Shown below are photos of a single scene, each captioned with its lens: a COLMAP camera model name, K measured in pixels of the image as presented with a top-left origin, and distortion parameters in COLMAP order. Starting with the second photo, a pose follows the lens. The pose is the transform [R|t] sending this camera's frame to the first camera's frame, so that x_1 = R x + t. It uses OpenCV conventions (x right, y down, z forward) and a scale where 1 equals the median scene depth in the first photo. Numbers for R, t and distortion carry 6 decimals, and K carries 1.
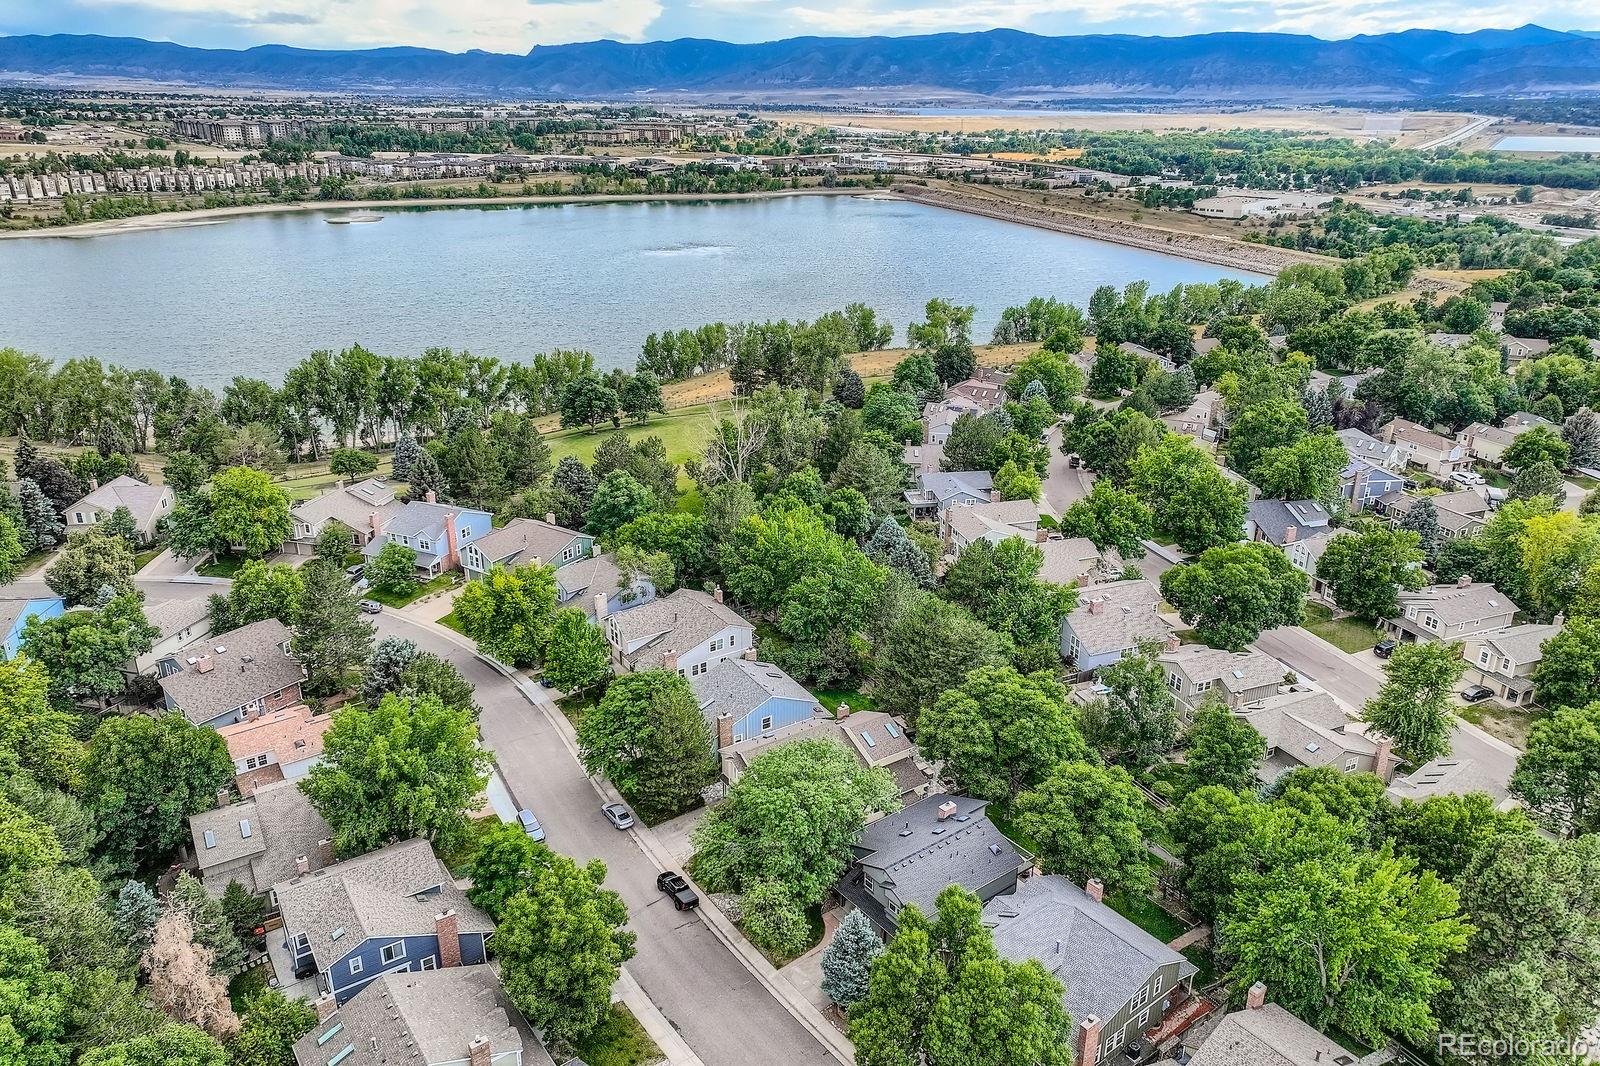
lens RADIAL K [[1118.8, 0, 802.1], [0, 1118.8, 524.3], [0, 0, 1]] dist [-0.007284, 0.022394]
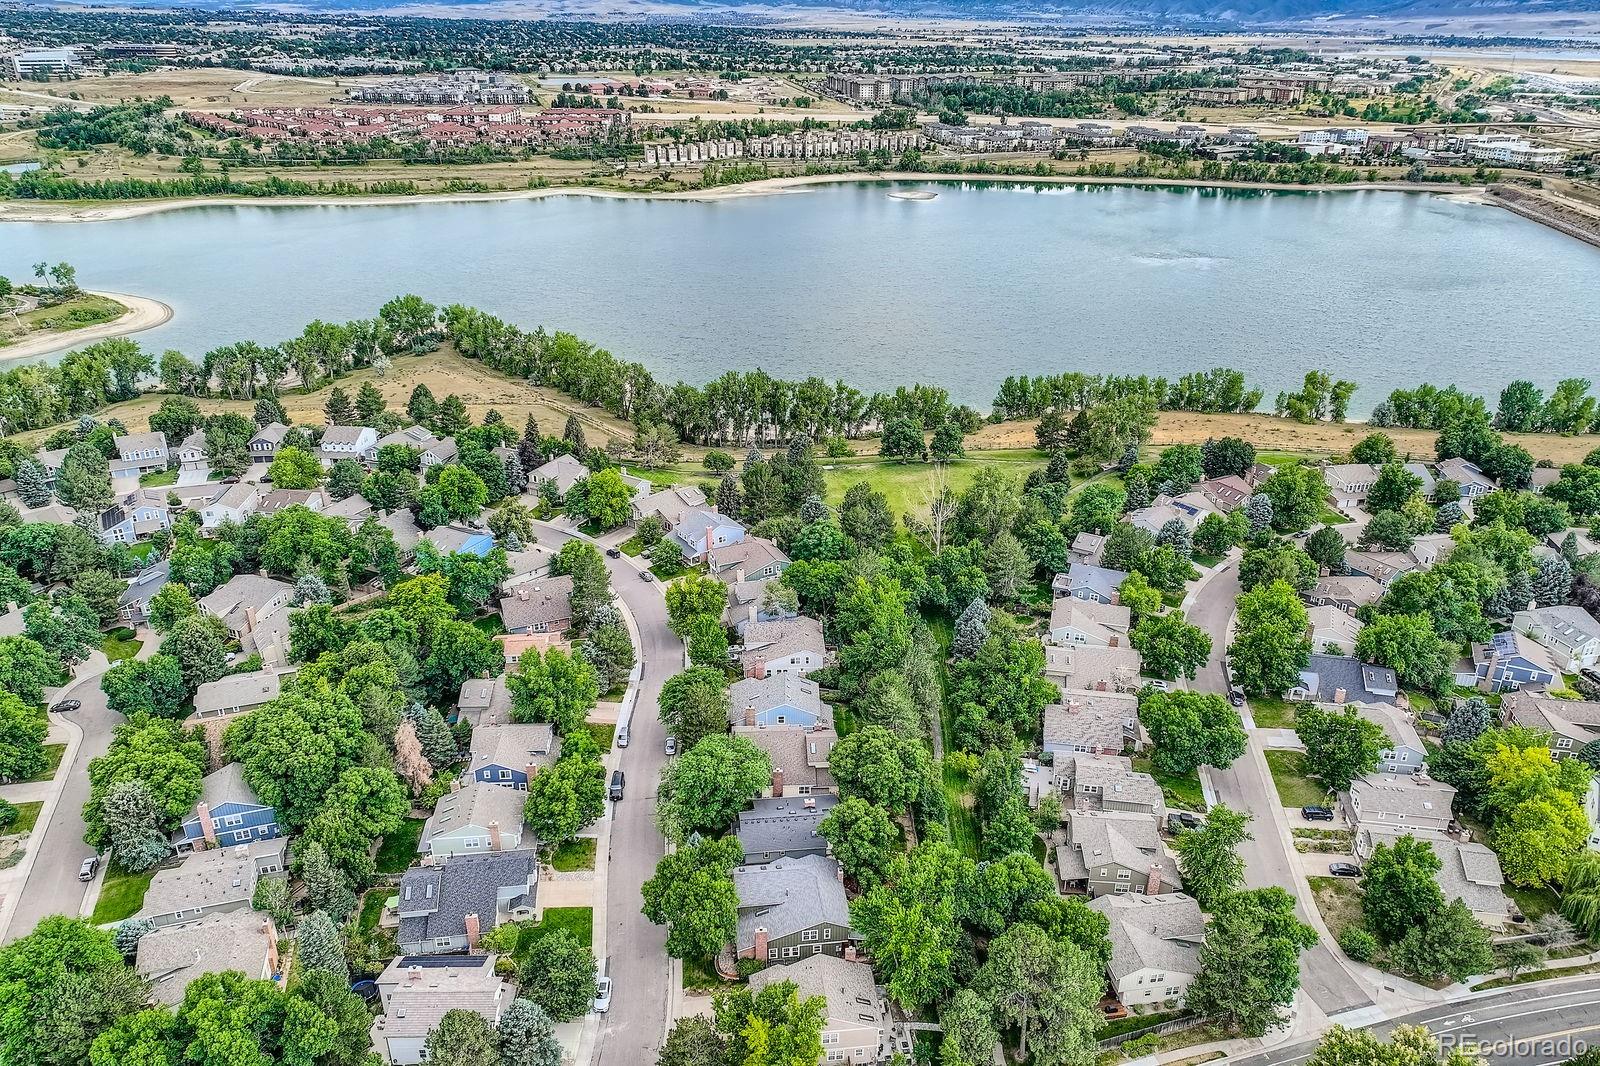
lens RADIAL K [[1118.8, 0, 802.1], [0, 1118.8, 524.3], [0, 0, 1]] dist [-0.007284, 0.022394]
pose [[0.858308, 0.208177, -0.469010, 0.099088], [-0.180798, 0.978084, 0.103269, -0.037812], [0.480229, -0.003840, 0.877135, -0.052492]]
